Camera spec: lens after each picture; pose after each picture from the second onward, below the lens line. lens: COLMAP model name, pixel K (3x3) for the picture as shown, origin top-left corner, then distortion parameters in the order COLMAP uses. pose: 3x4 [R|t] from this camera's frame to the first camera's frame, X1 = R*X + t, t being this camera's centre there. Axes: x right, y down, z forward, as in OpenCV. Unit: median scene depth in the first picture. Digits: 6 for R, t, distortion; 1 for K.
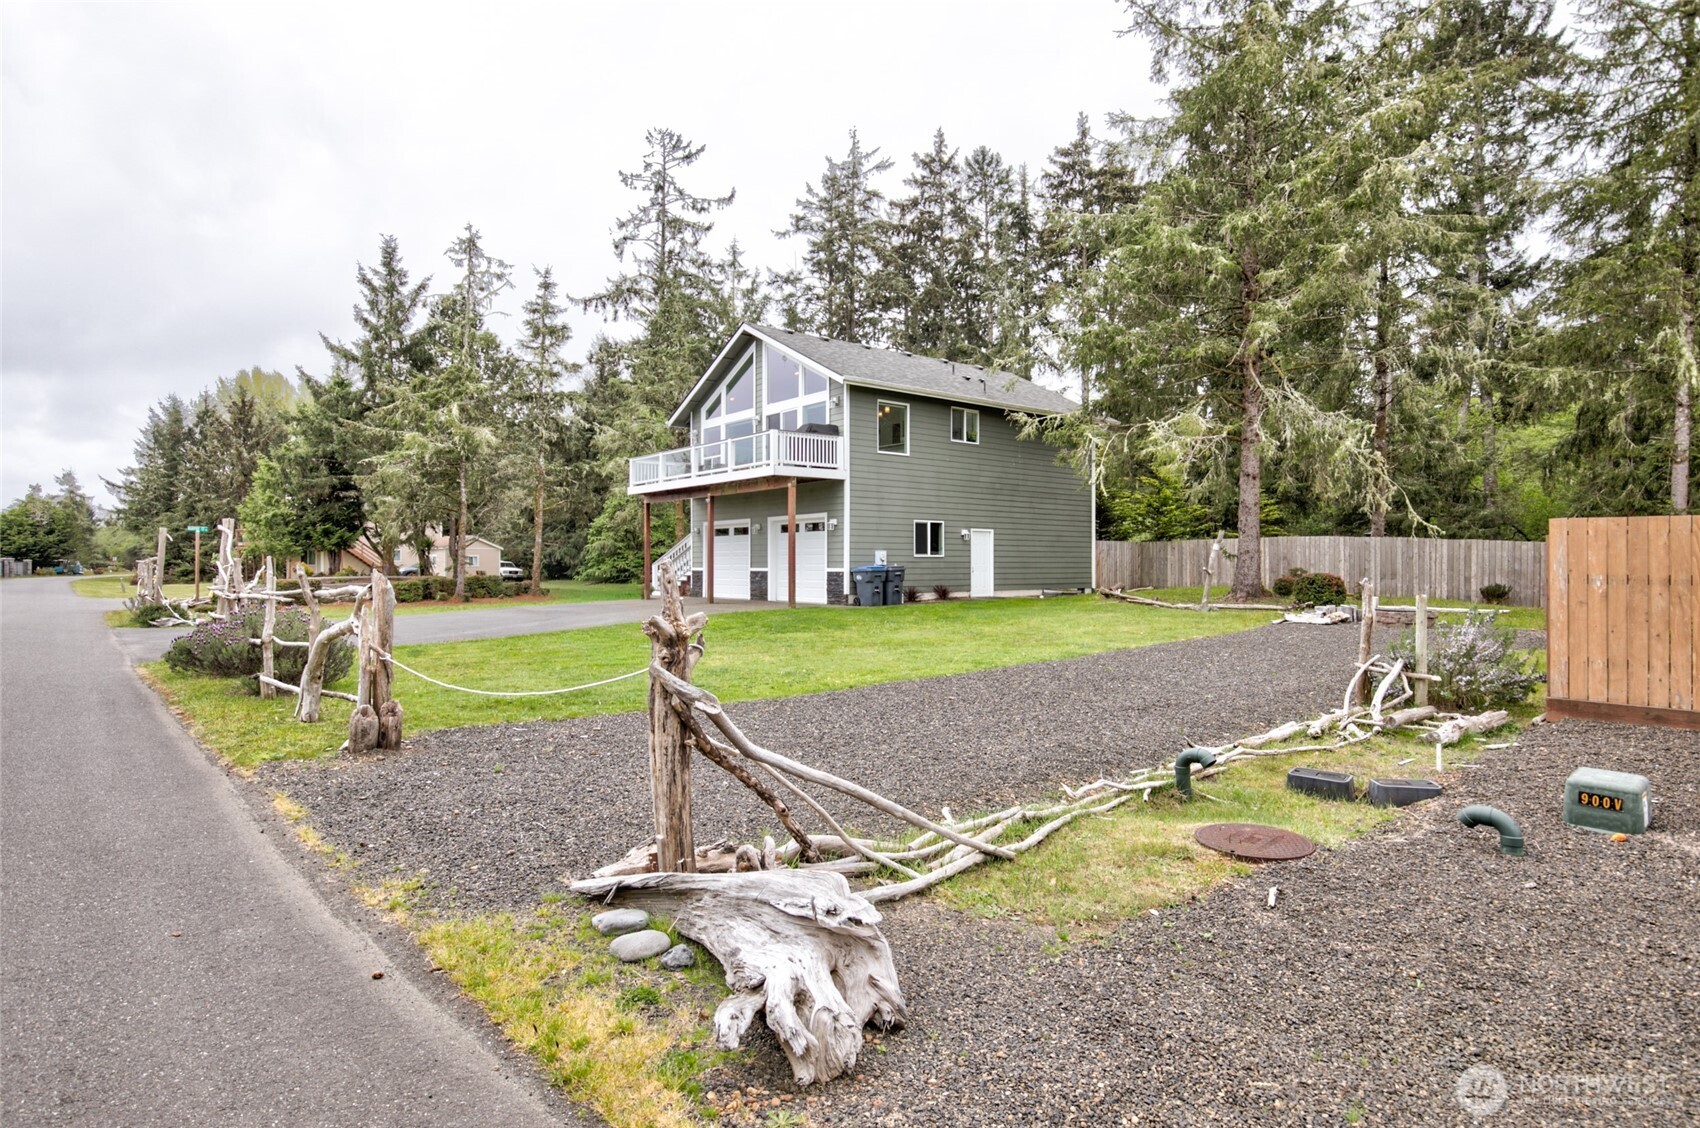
lens RADIAL K [[943.7, 0, 852.8], [0, 943.7, 562.3], [0, 0, 1]] dist [-0.001046, -0.000001]
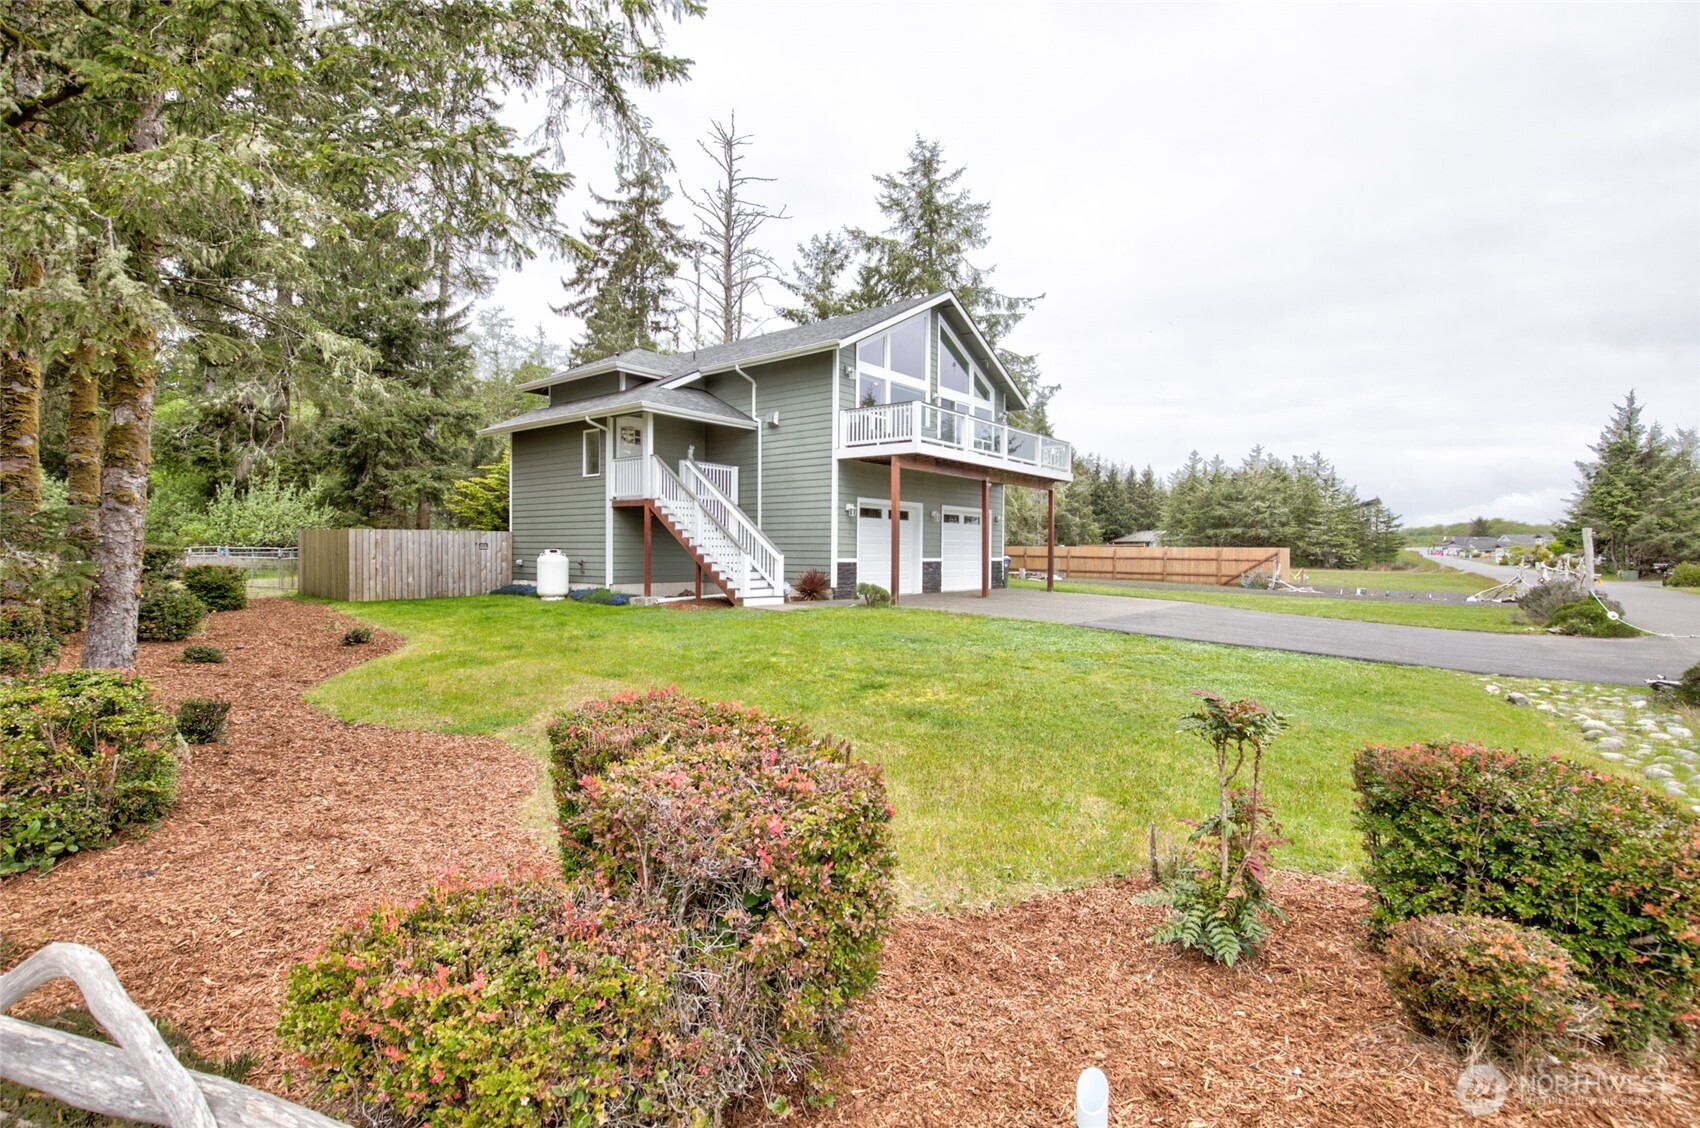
lens RADIAL K [[798.9, 0, 856.9], [0, 798.9, 565.1], [0, 0, 1]] dist [0.004441, 0.000218]
pose [[-0.241396, -0.016501, 0.970286, -0.833307], [-0.009295, 0.999849, 0.014692, 0.001776], [-0.970382, -0.005472, -0.241513, 1.245237]]
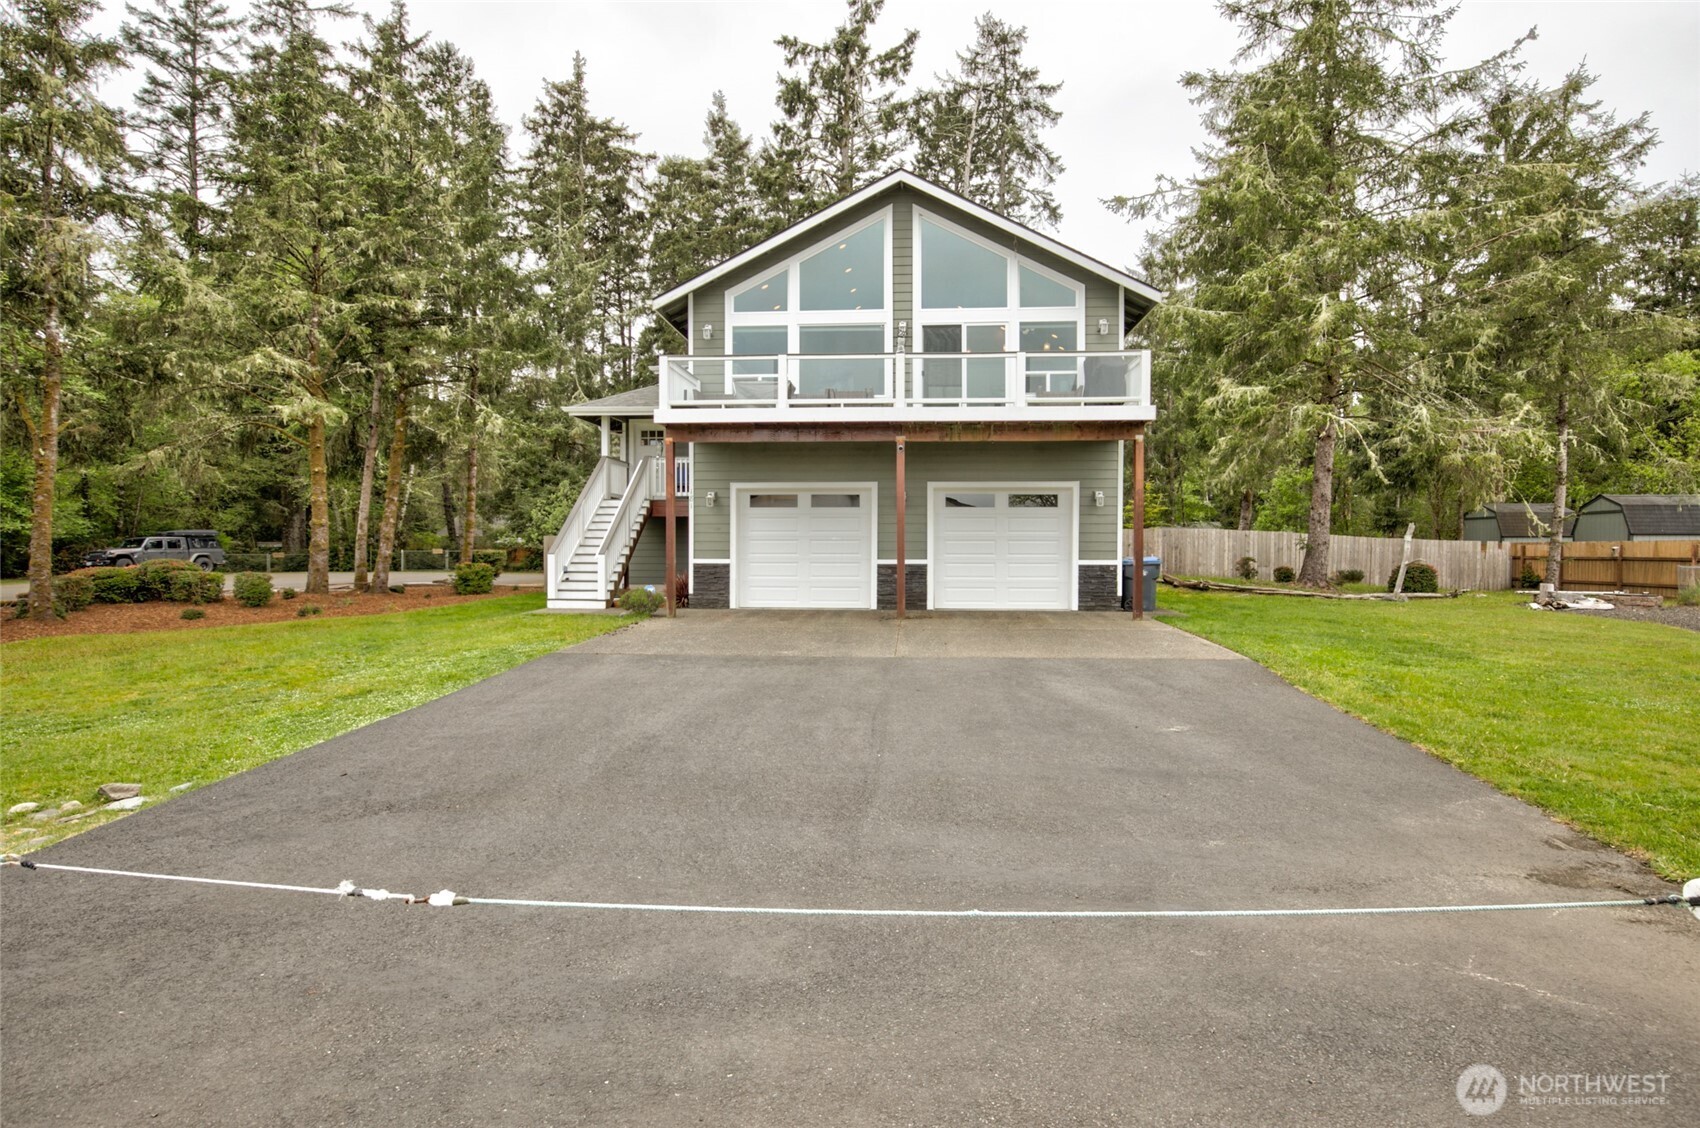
lens RADIAL K [[888.9, 0, 851.7], [0, 888.9, 562.8], [0, 0, 1]] dist [-0.001809, 0.000330]
pose [[0.669558, -0.003781, 0.742750, -0.566265], [-0.005946, 0.999928, 0.010451, 0.001955], [-0.742736, -0.011414, 0.669487, 0.611103]]
